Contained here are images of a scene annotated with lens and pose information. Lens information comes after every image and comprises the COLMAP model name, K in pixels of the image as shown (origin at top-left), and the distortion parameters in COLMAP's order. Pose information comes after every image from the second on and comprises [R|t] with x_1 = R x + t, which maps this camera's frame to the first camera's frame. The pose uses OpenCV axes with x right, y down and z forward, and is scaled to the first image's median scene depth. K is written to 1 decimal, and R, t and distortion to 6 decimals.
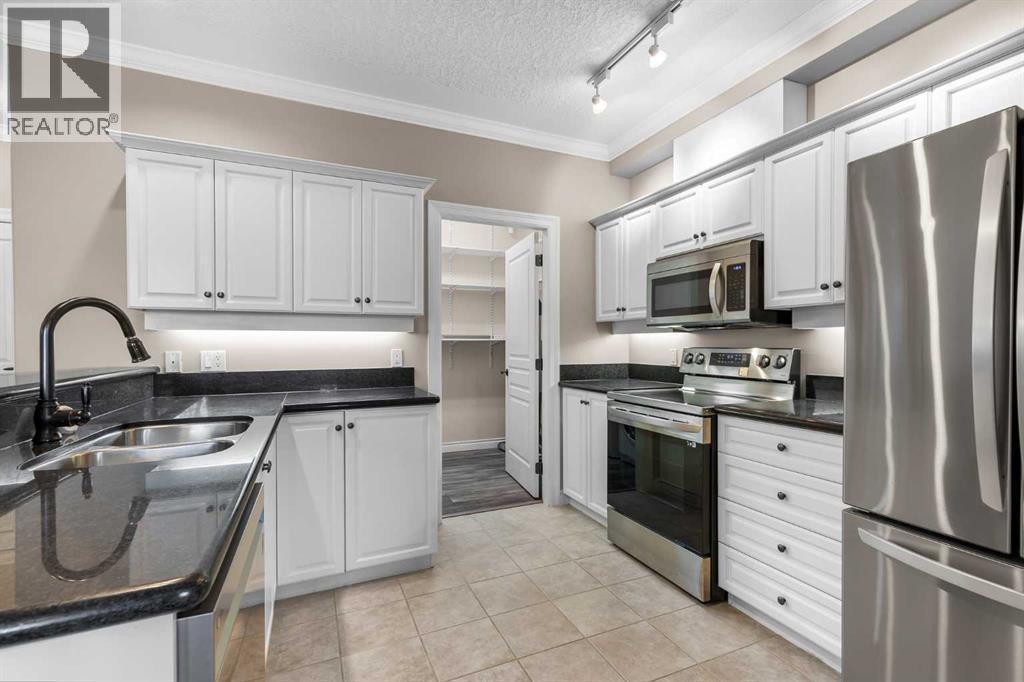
lens RADIAL K [[469.5, 0, 512.7], [0, 469.5, 344.5], [0, 0, 1]] dist [0.012353, -0.003674]
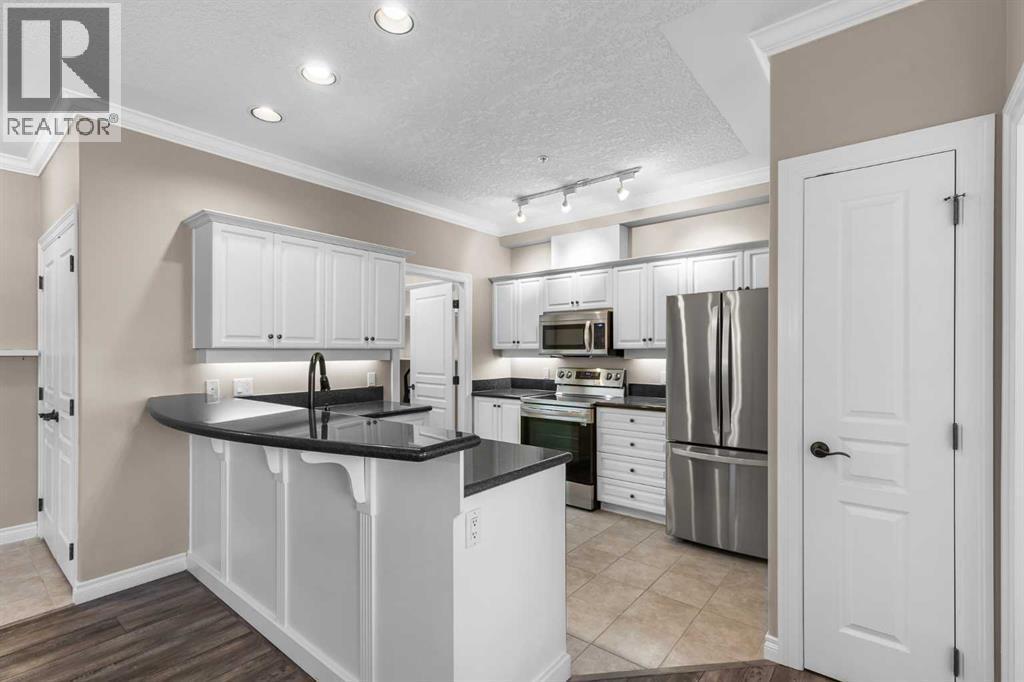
lens RADIAL K [[469.5, 0, 516.6], [0, 469.5, 346.6], [0, 0, 1]] dist [0.012353, -0.003674]
pose [[0.894472, 0.003738, 0.447109, -0.540214], [0.002067, 0.999920, -0.012496, -0.052388], [-0.447120, 0.012101, 0.894392, -0.410921]]
